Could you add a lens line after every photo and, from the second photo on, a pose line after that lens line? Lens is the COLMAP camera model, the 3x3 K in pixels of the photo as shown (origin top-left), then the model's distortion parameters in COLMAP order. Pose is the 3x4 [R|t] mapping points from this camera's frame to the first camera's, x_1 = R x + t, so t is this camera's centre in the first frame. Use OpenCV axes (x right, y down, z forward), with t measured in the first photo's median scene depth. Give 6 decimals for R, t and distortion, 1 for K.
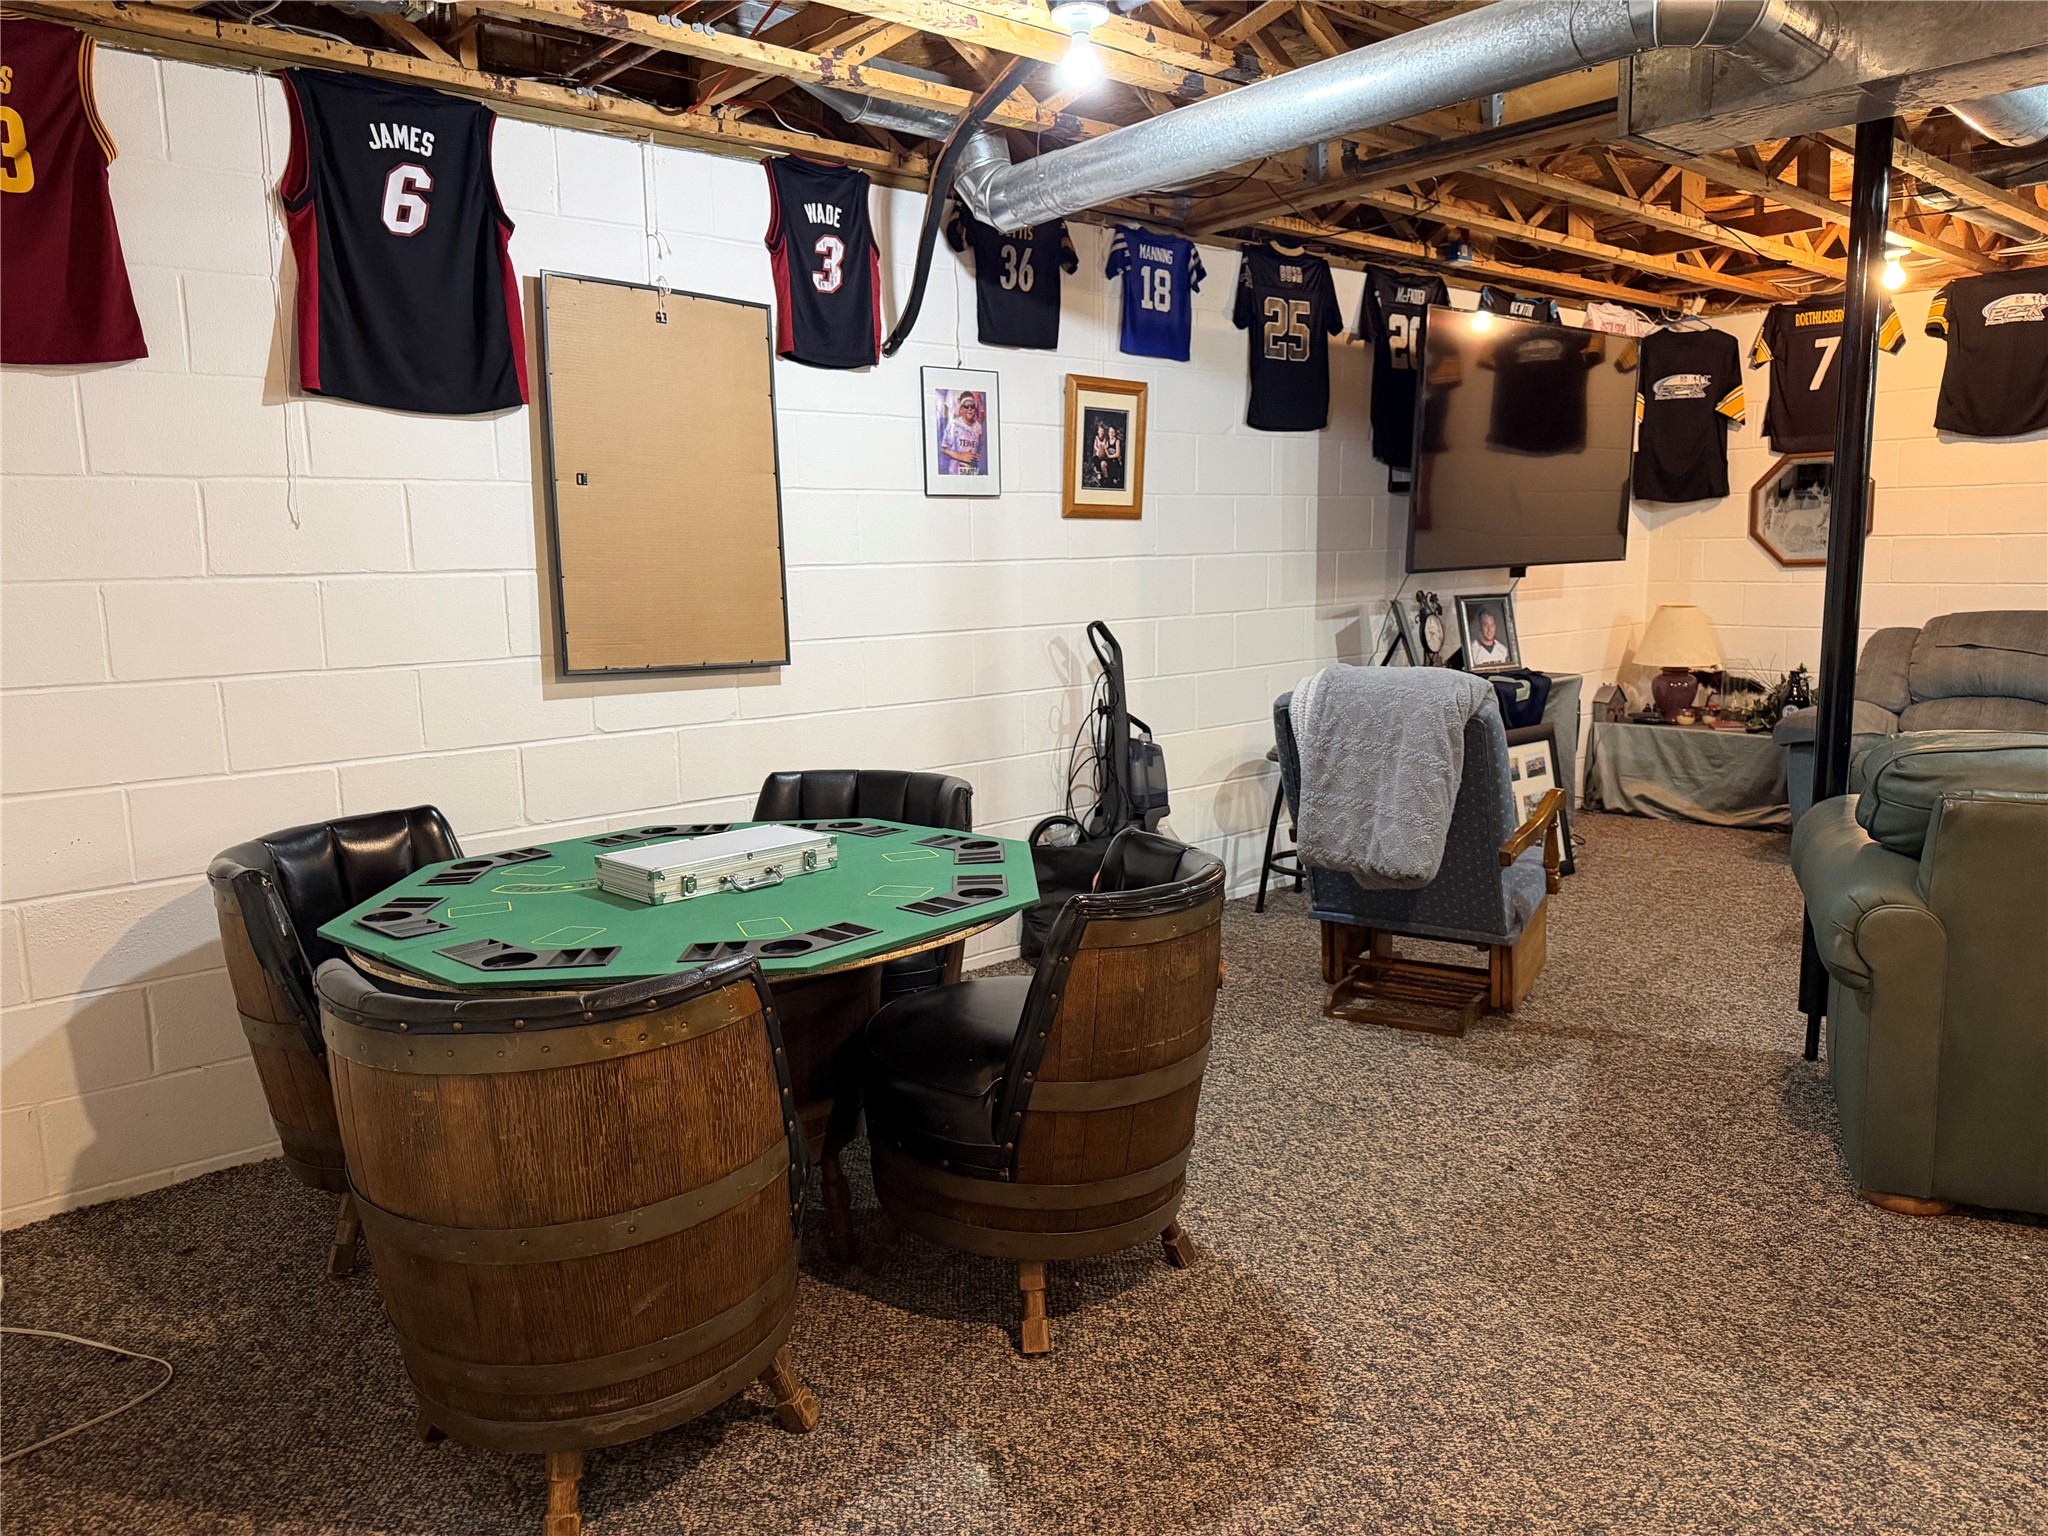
lens RADIAL K [[1427.0, 0, 1025.5], [0, 1427.0, 778.1], [0, 0, 1]] dist [0.095236, -0.152234]
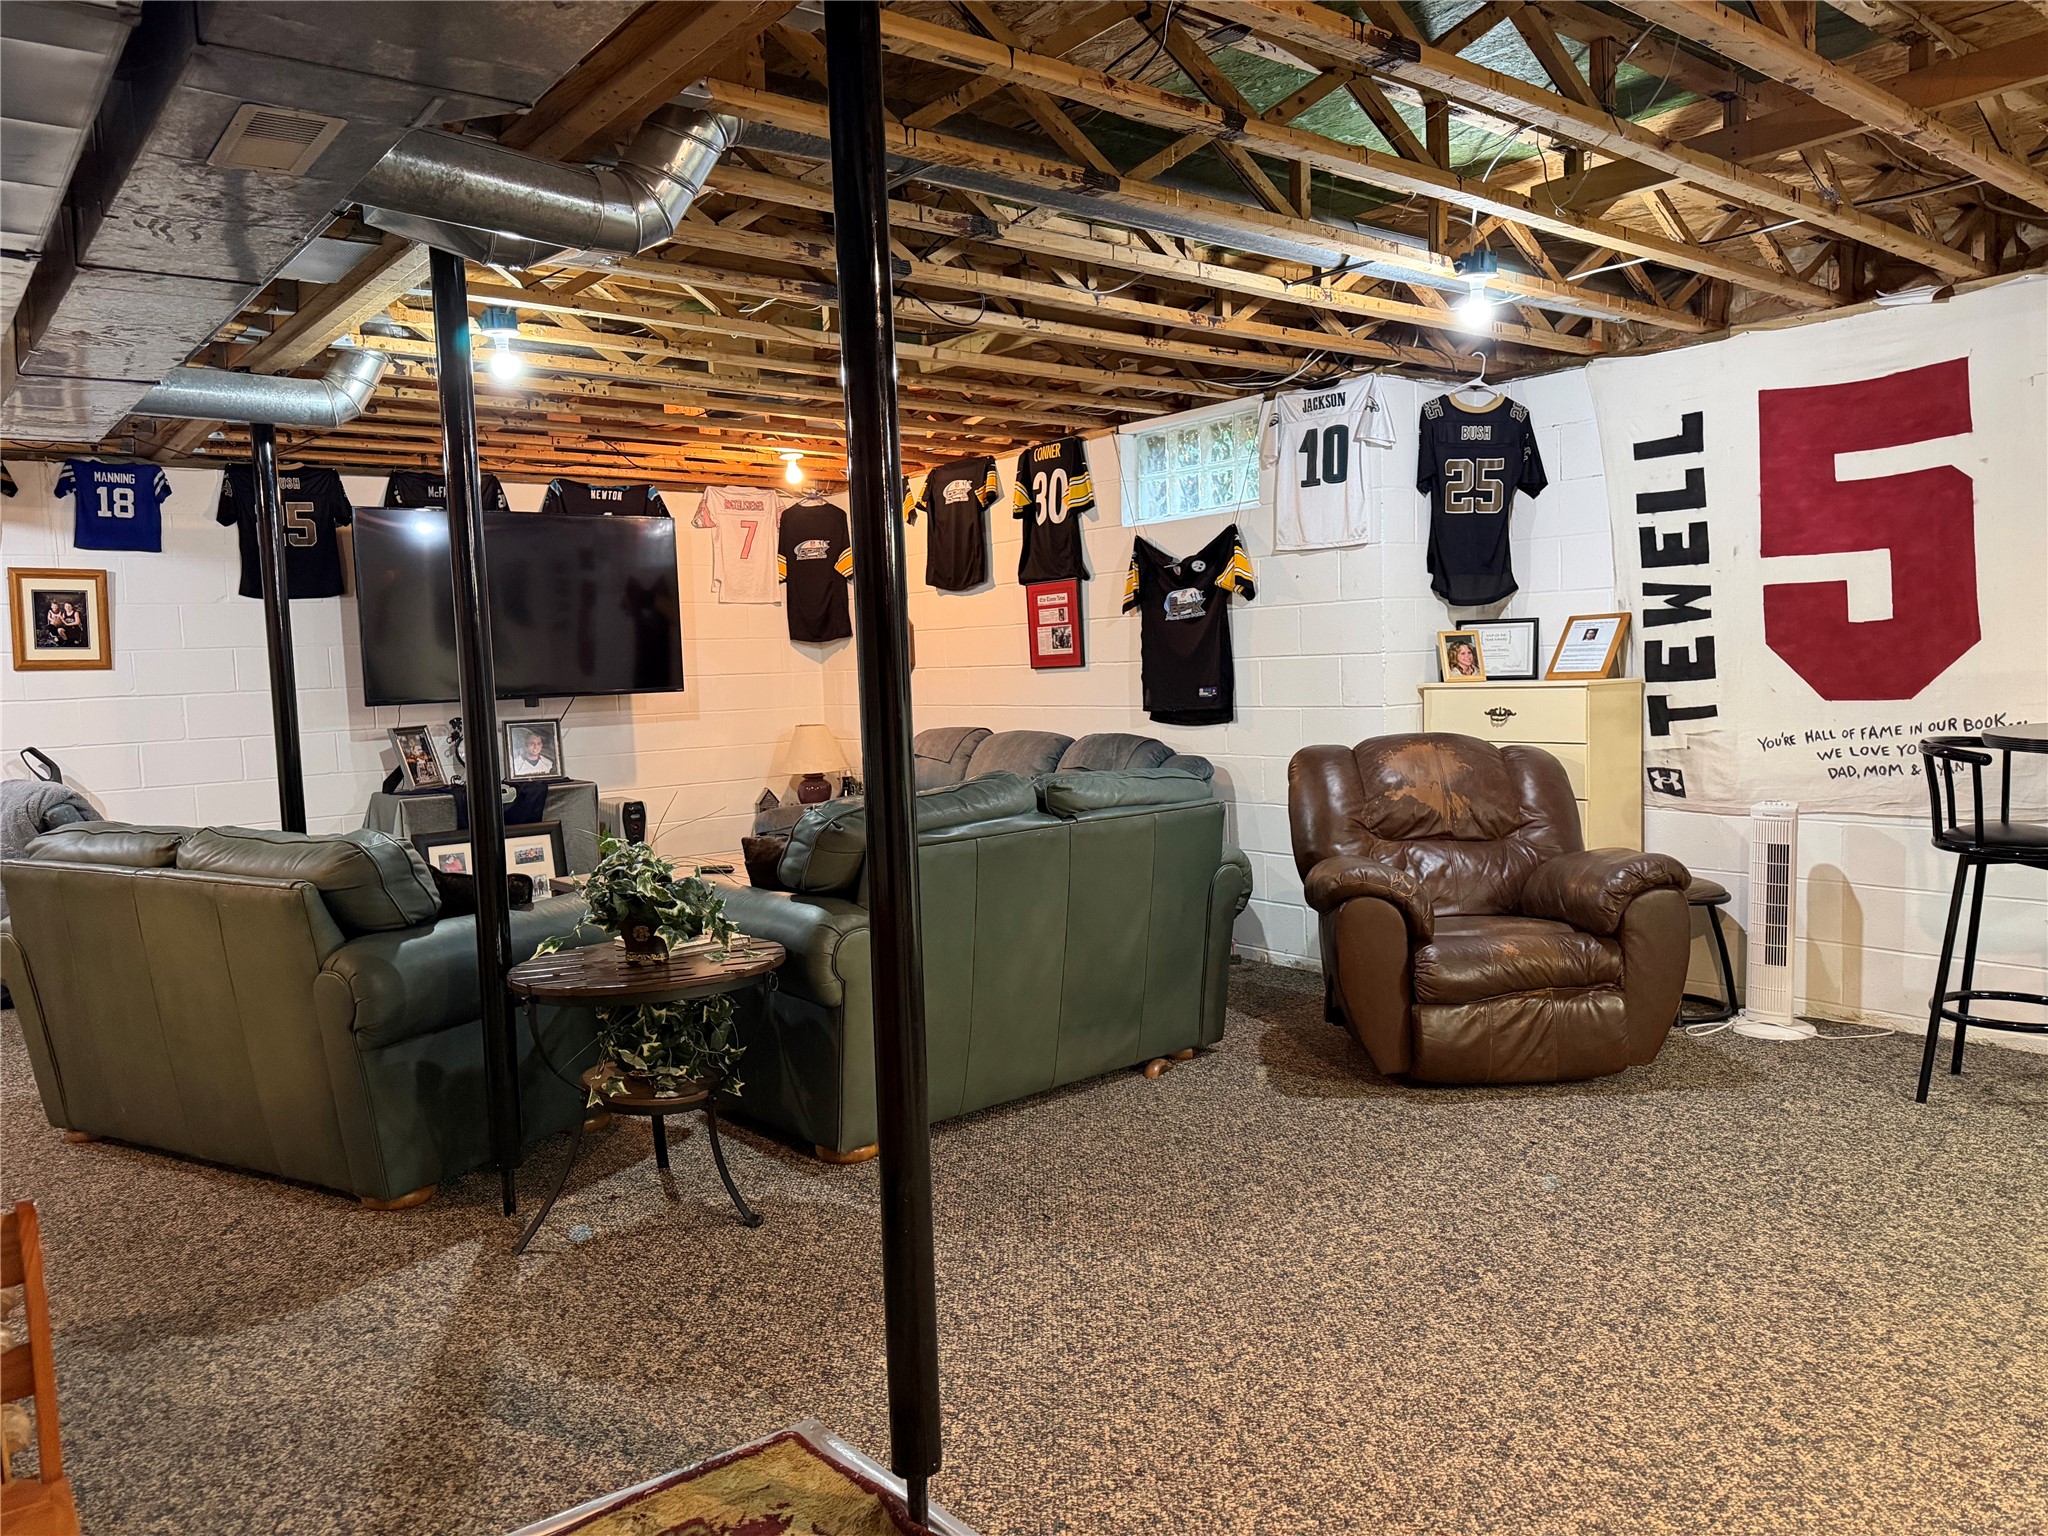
lens RADIAL K [[1427.0, 0, 1025.5], [0, 1427.0, 778.1], [0, 0, 1]] dist [0.095236, -0.152234]
pose [[0.999729, -0.012340, -0.019726, 0.976024], [0.010705, 0.996660, -0.080957, 0.038230], [0.020659, 0.080724, 0.996522, -0.316780]]
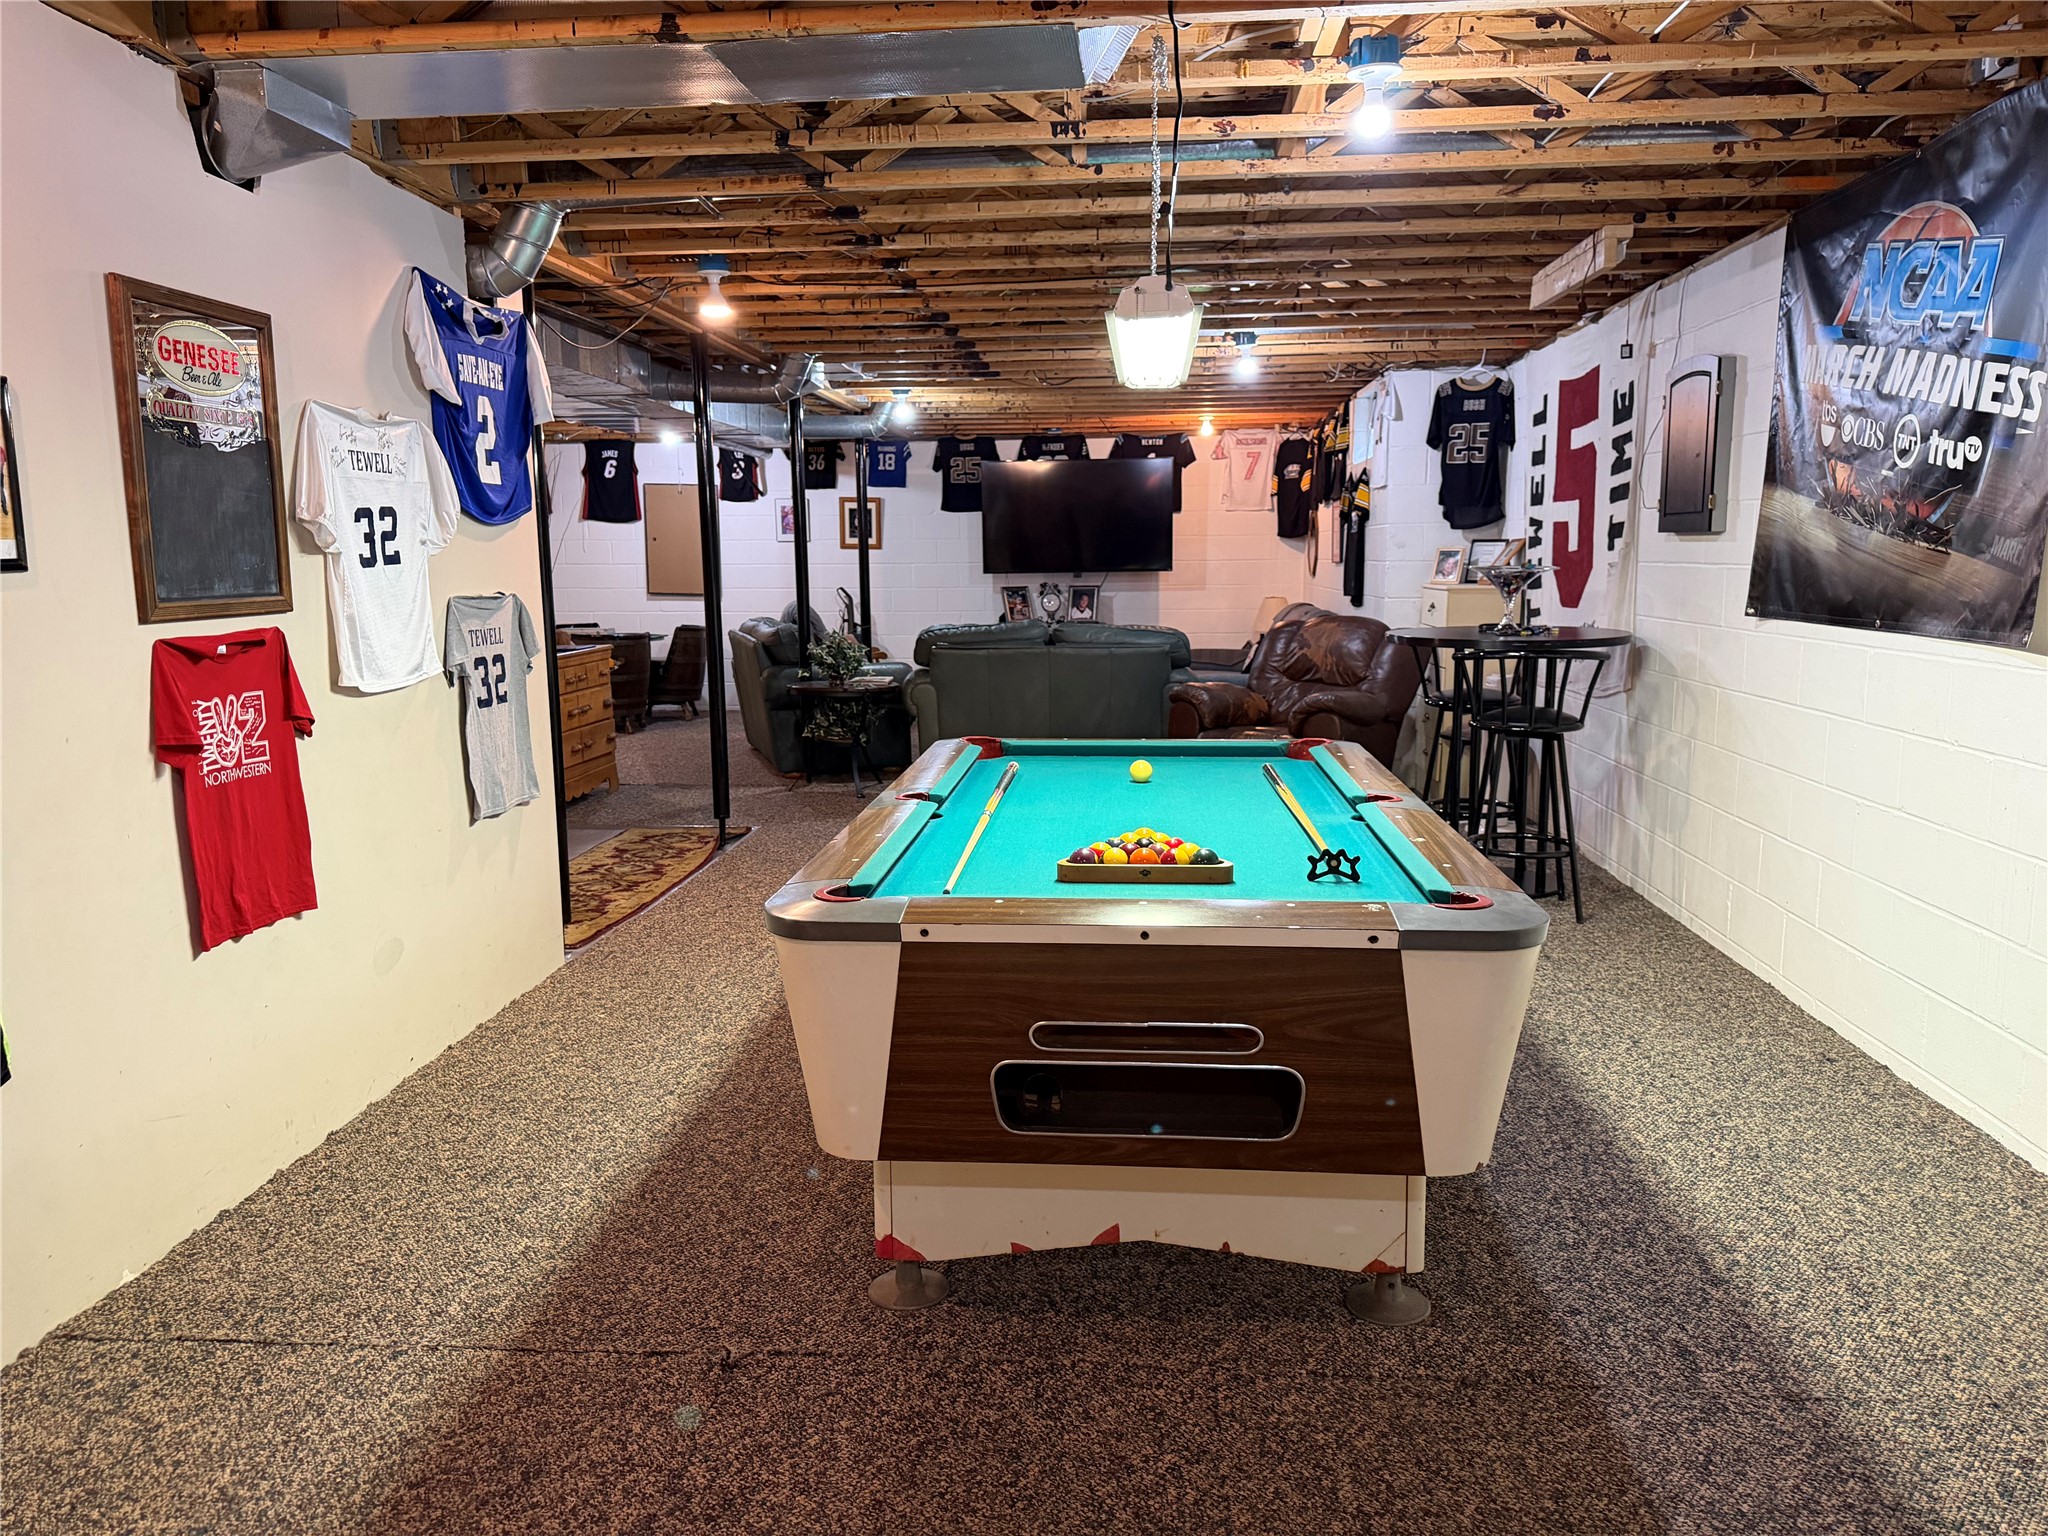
lens RADIAL K [[1427.0, 0, 1025.5], [0, 1427.0, 778.1], [0, 0, 1]] dist [0.095236, -0.152234]
pose [[0.713033, 0.122902, -0.690274, 2.157304], [-0.119567, 0.991410, 0.053010, 0.063273], [0.690860, 0.044735, 0.721603, -0.687084]]
